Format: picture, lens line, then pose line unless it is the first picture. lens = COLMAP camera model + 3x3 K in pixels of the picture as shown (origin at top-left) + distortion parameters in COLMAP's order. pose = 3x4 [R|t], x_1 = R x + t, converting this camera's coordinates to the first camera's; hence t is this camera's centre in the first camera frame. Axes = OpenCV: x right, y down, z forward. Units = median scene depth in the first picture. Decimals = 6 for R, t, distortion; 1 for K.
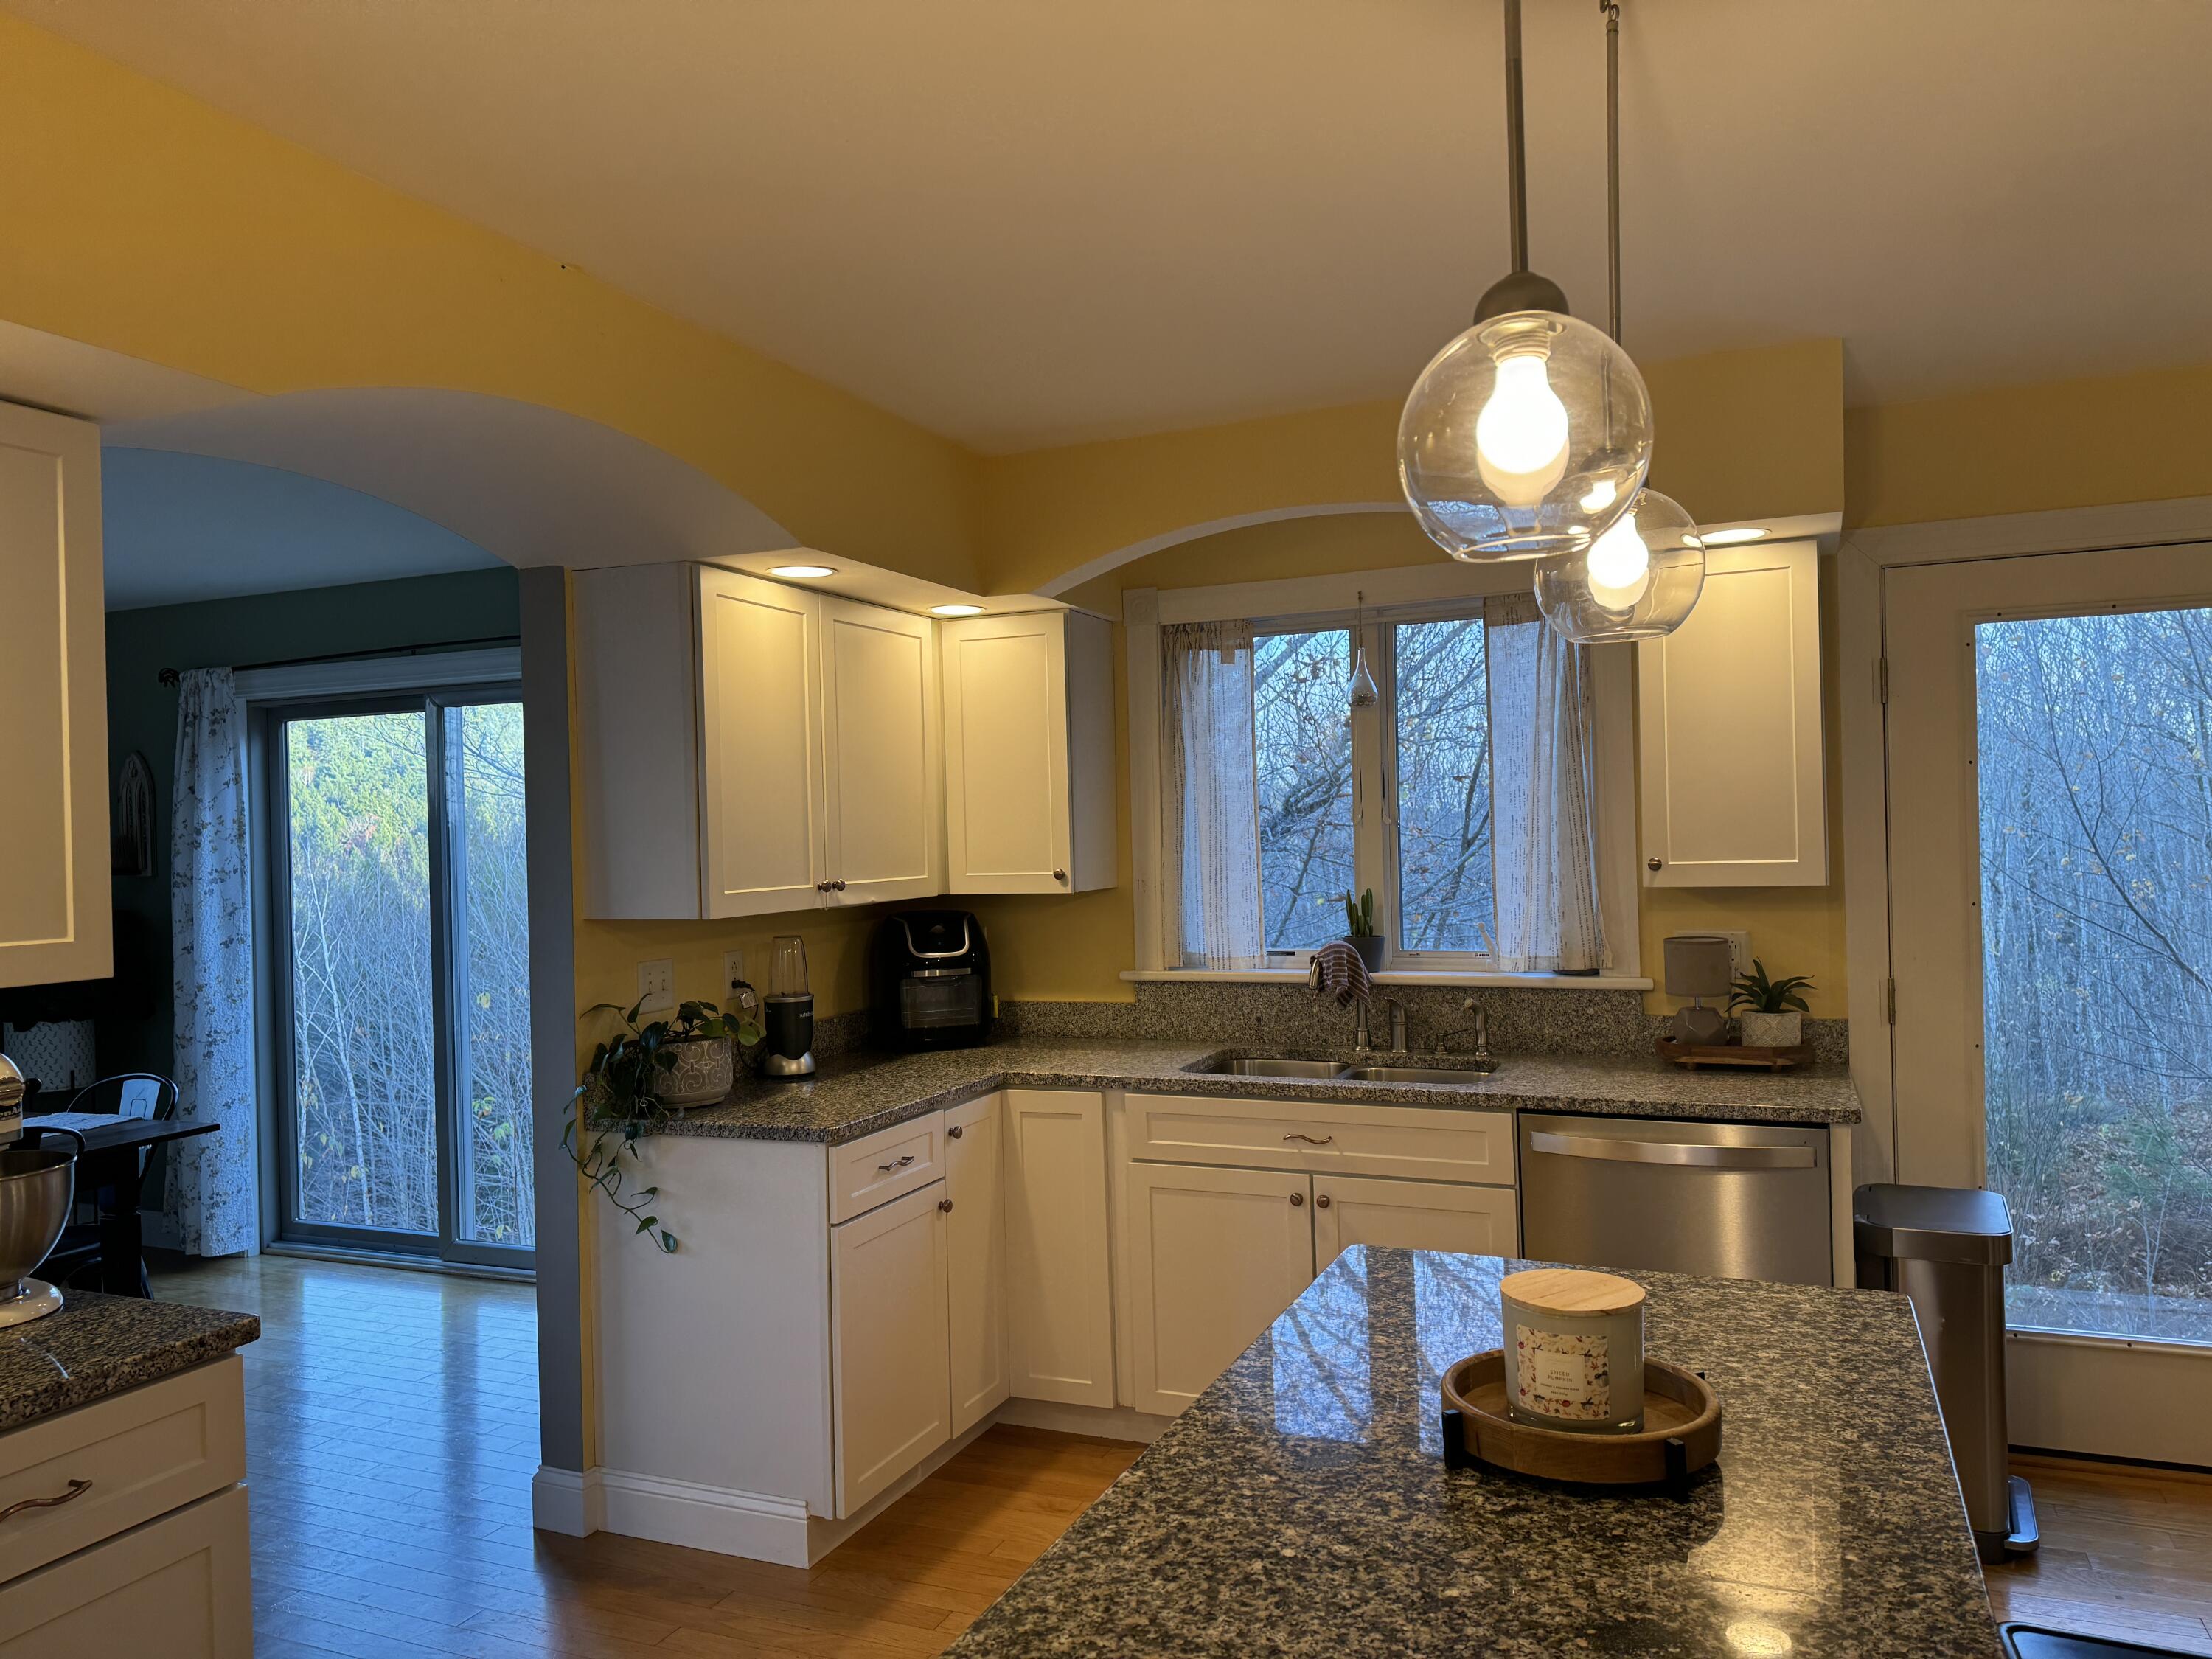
lens RADIAL K [[1538.1, 0, 1119.8], [0, 1538.1, 839.1], [0, 0, 1]] dist [0.129631, -0.217798]
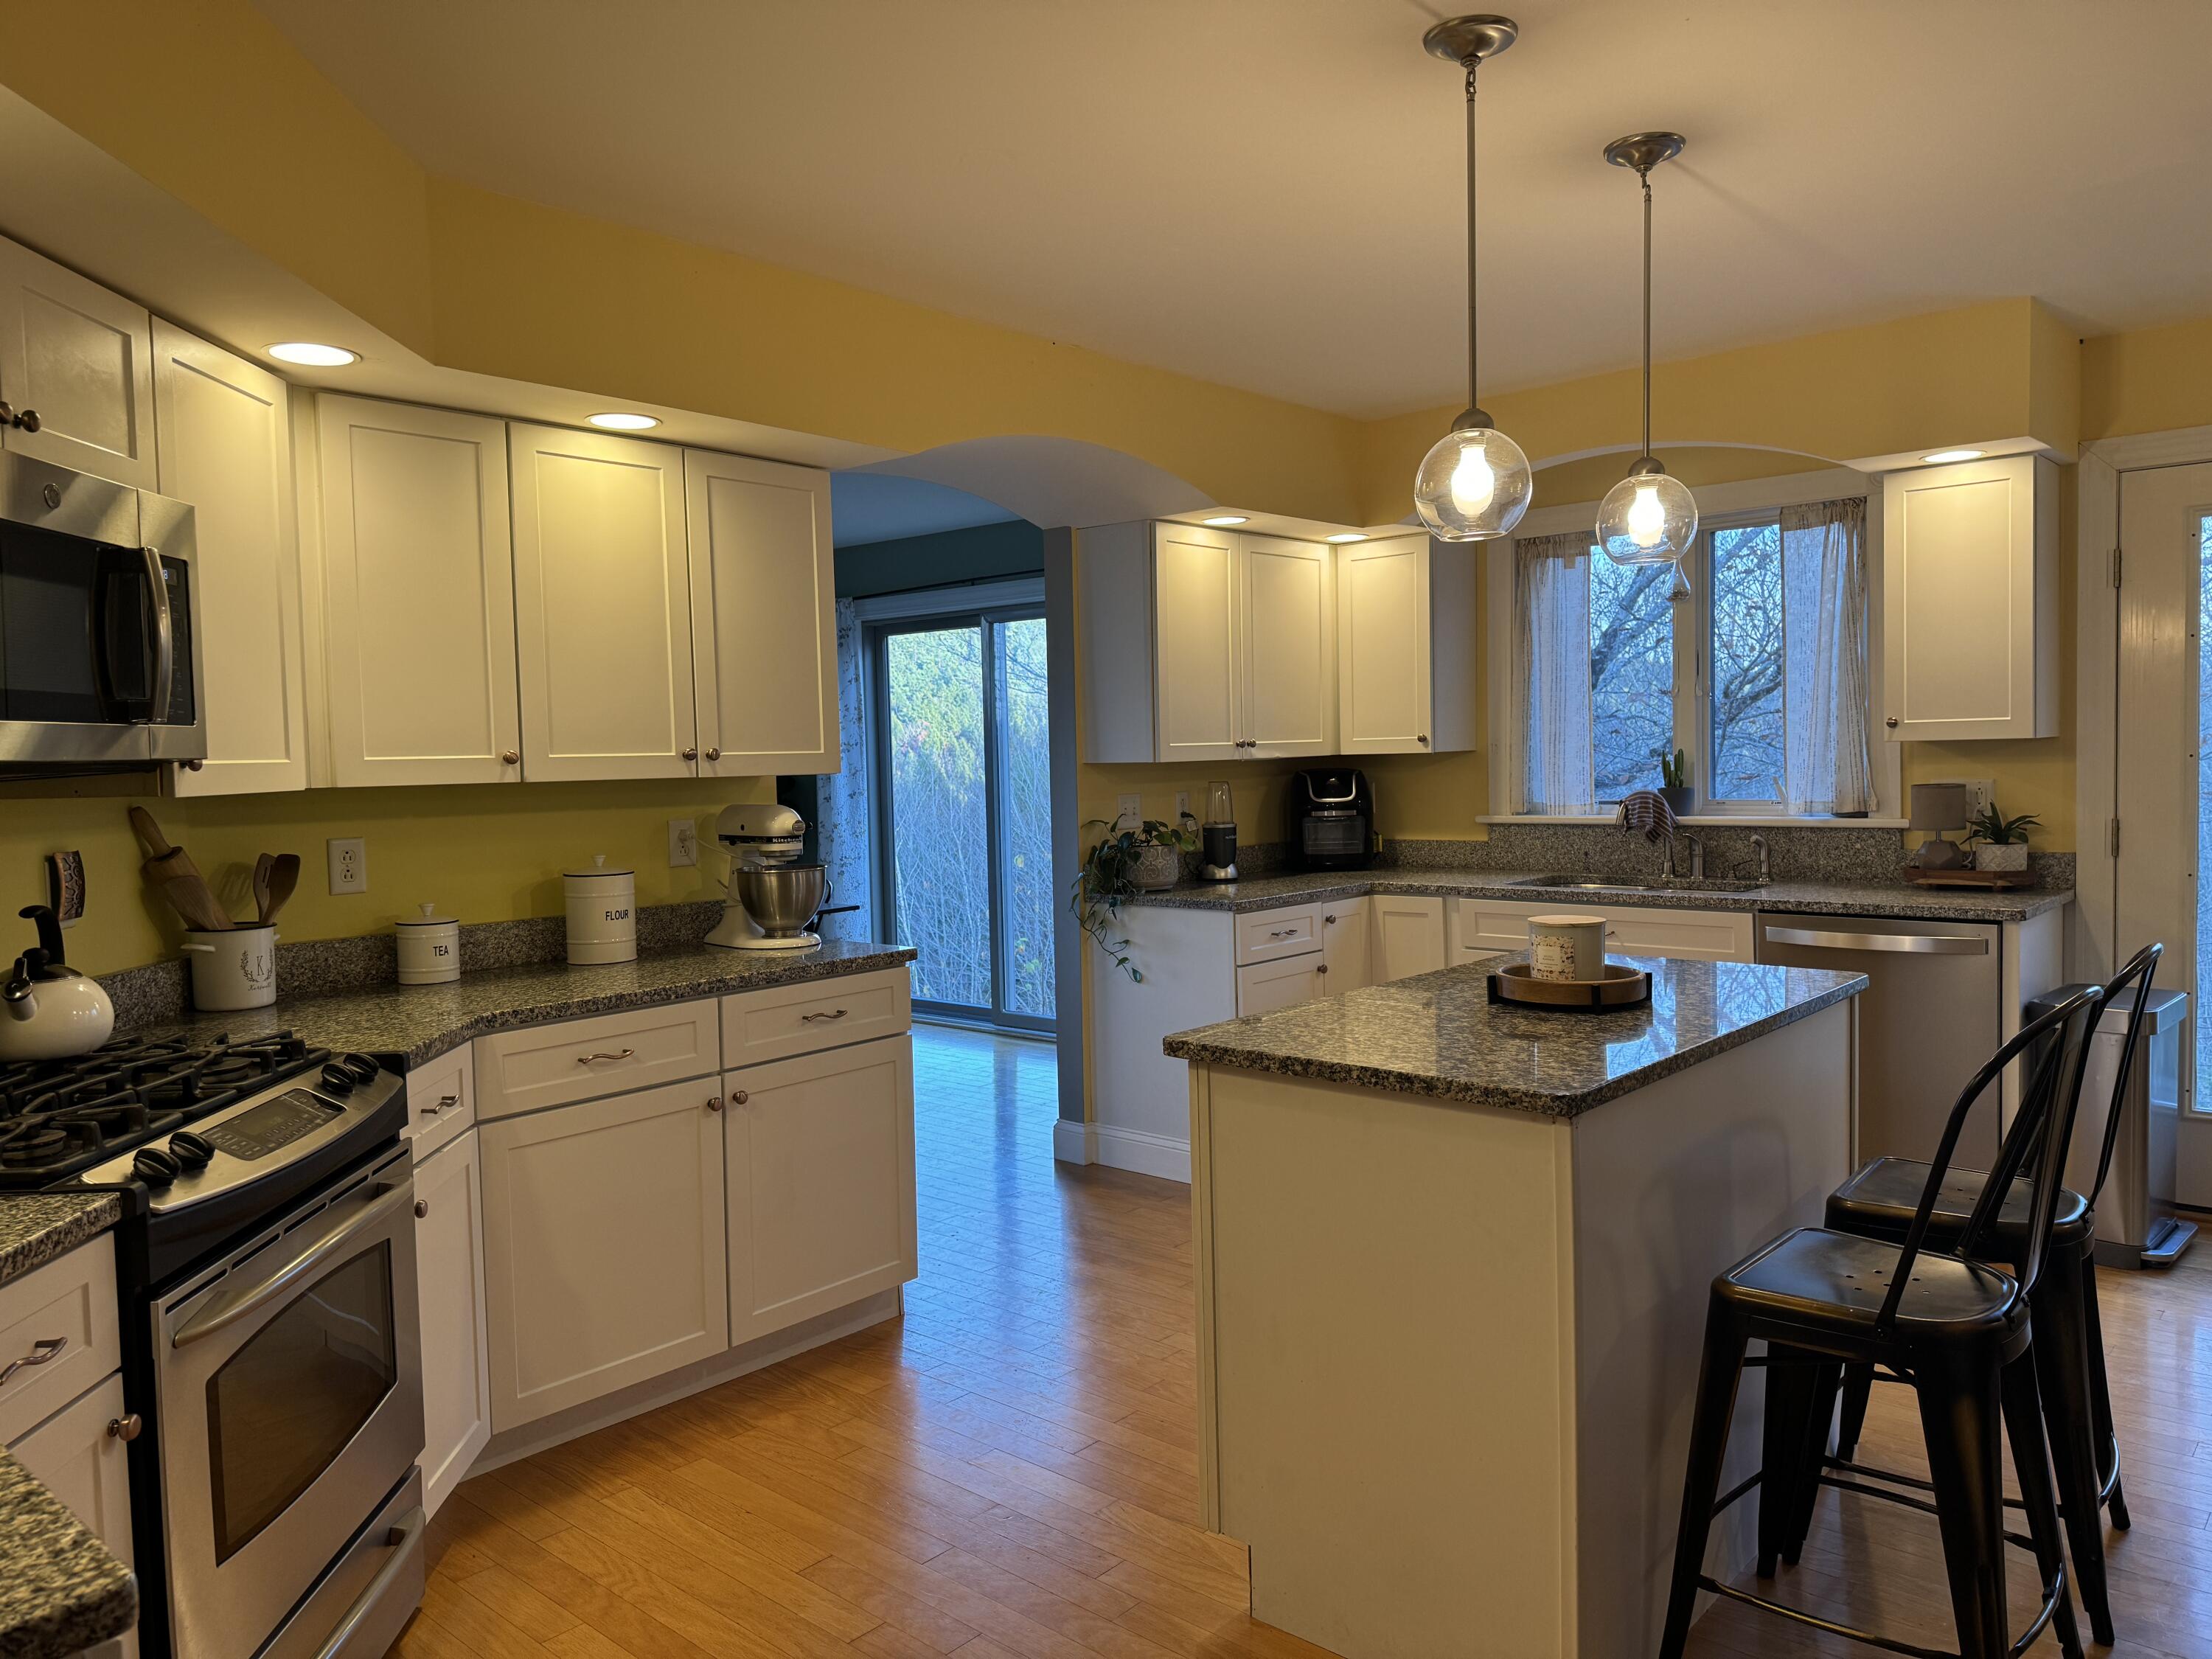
lens RADIAL K [[1538.1, 0, 1119.8], [0, 1538.1, 839.1], [0, 0, 1]] dist [0.129631, -0.217798]
pose [[0.949763, 0.018724, -0.312408, 0.134509], [0.000611, 0.998096, 0.061678, 0.028492], [0.312968, -0.058770, 0.947944, -0.347419]]
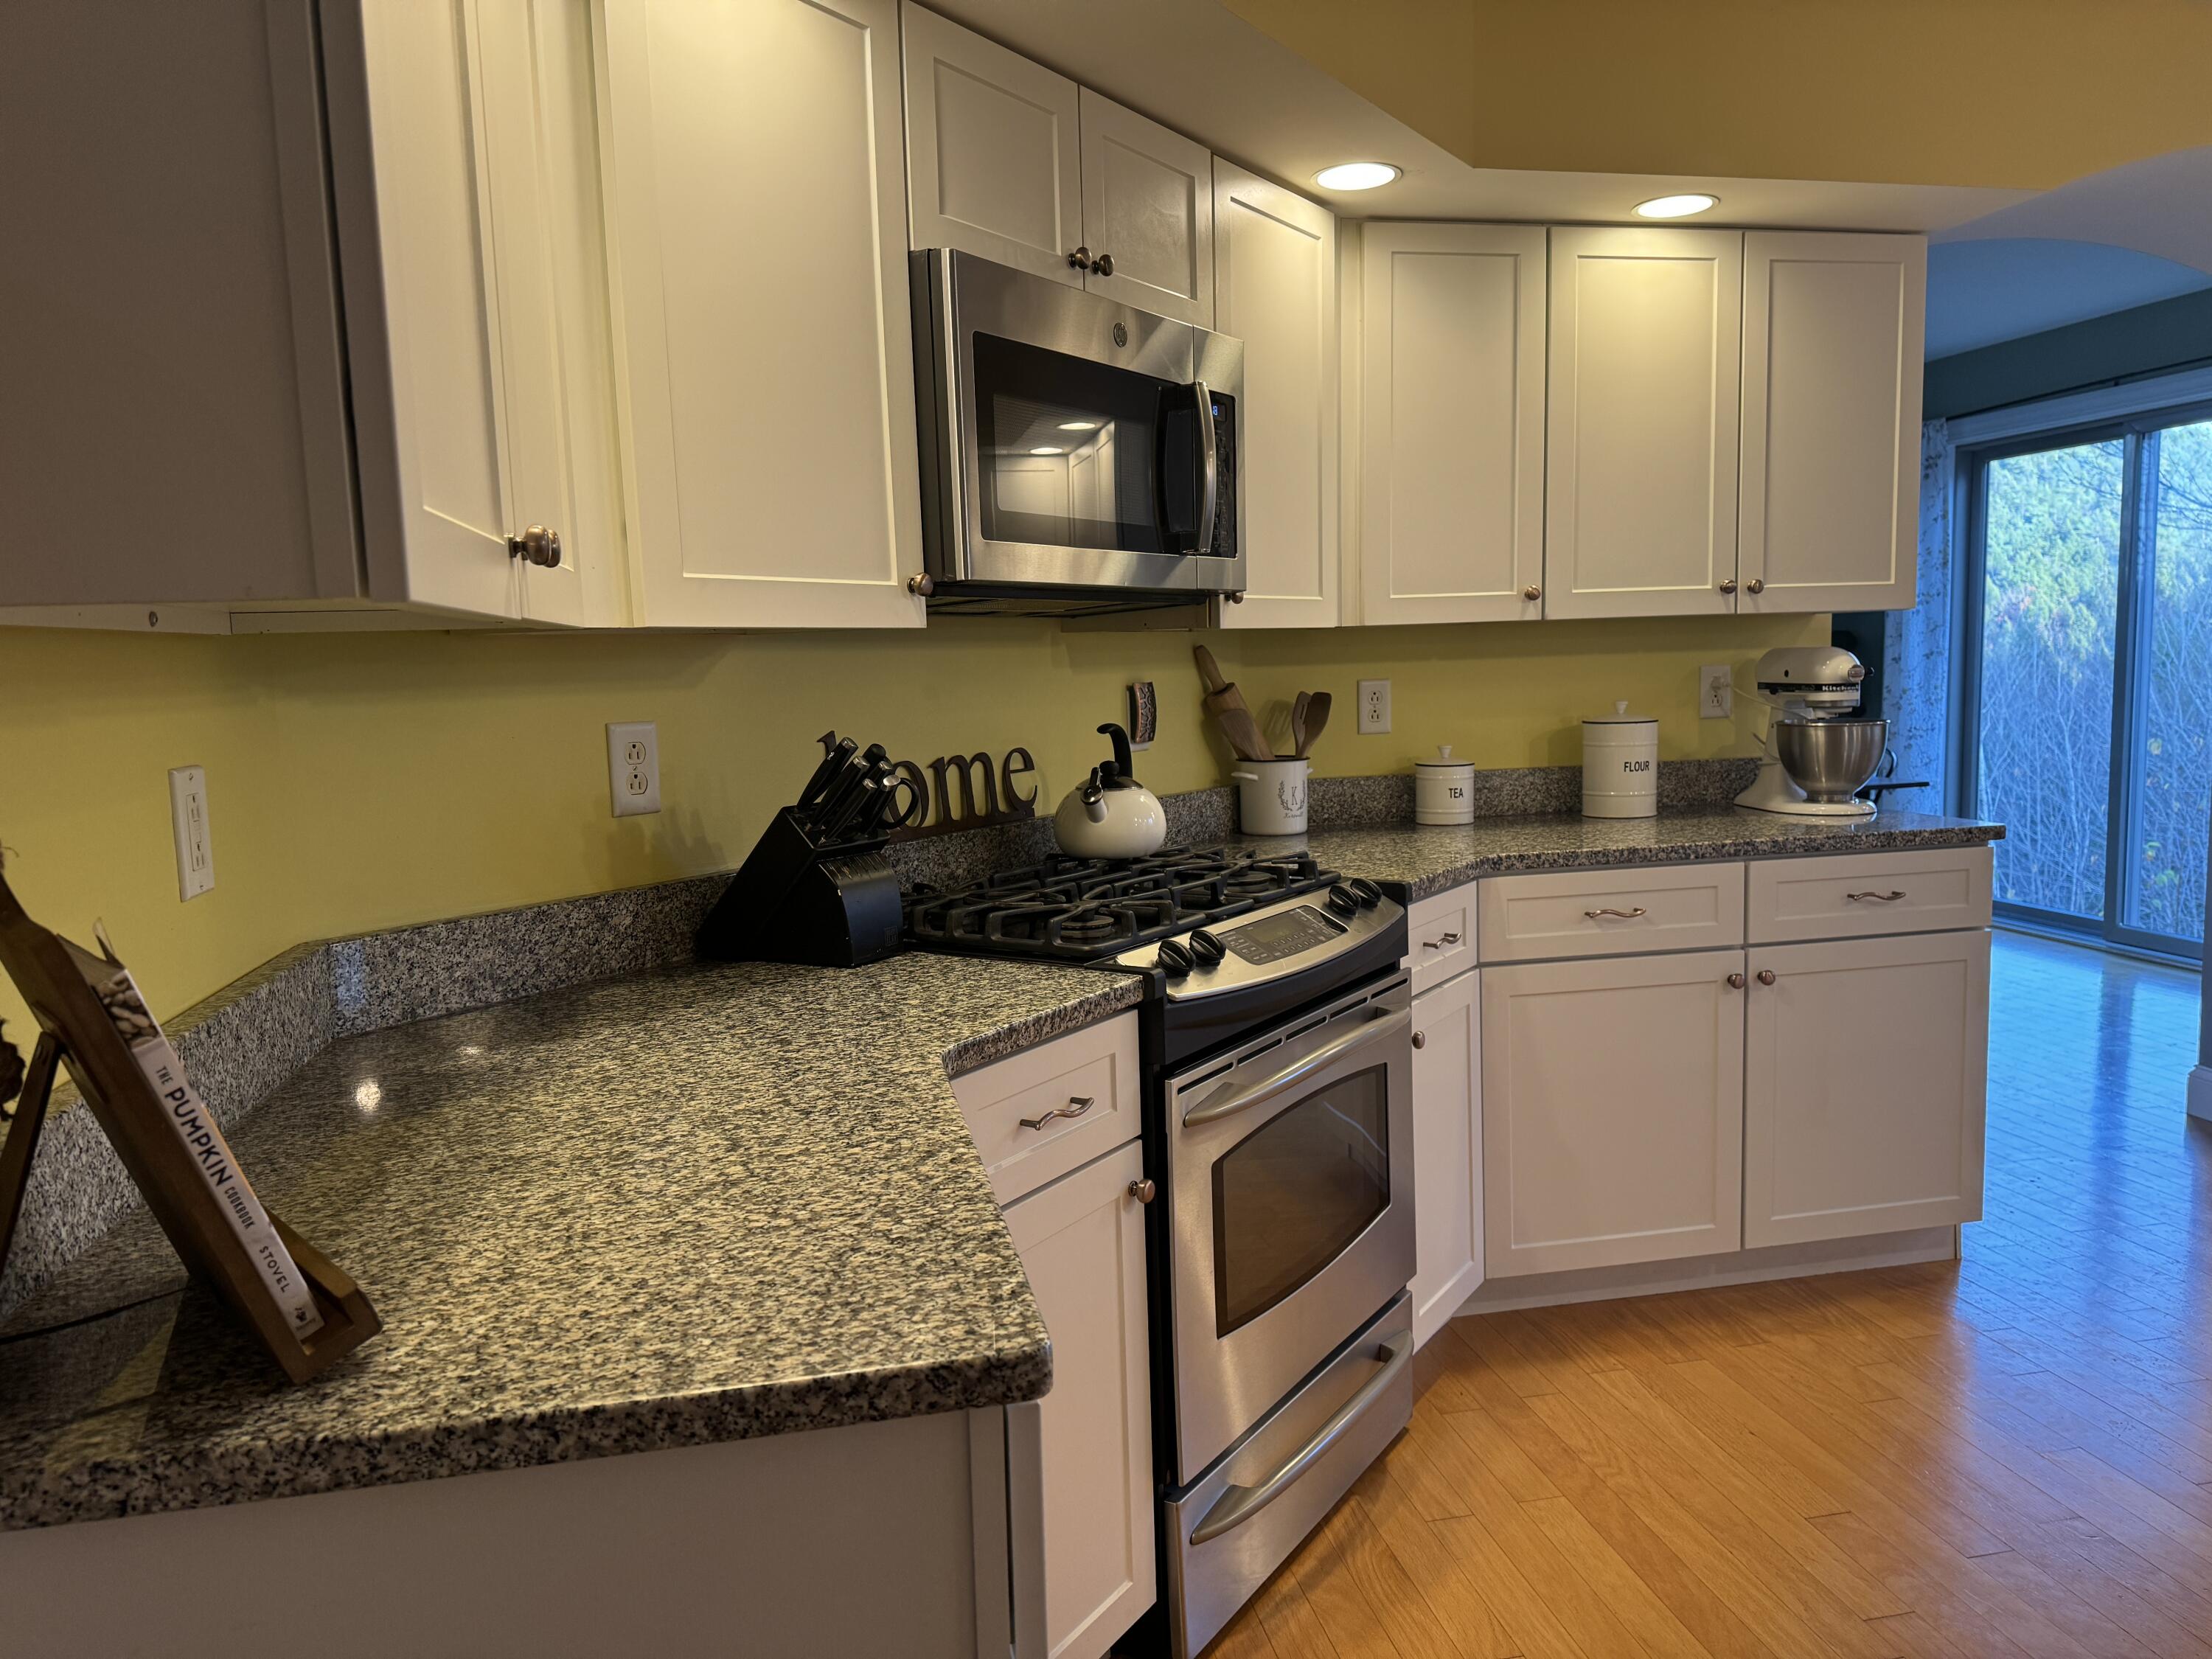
lens RADIAL K [[1553.5, 0, 1102.5], [0, 1553.5, 854.0], [0, 0, 1]] dist [0.060794, -0.080538]
pose [[0.564343, 0.104175, -0.818941, 0.104815], [0.019884, 0.990003, 0.139637, 0.052019], [0.825301, -0.095087, 0.556630, -0.291311]]
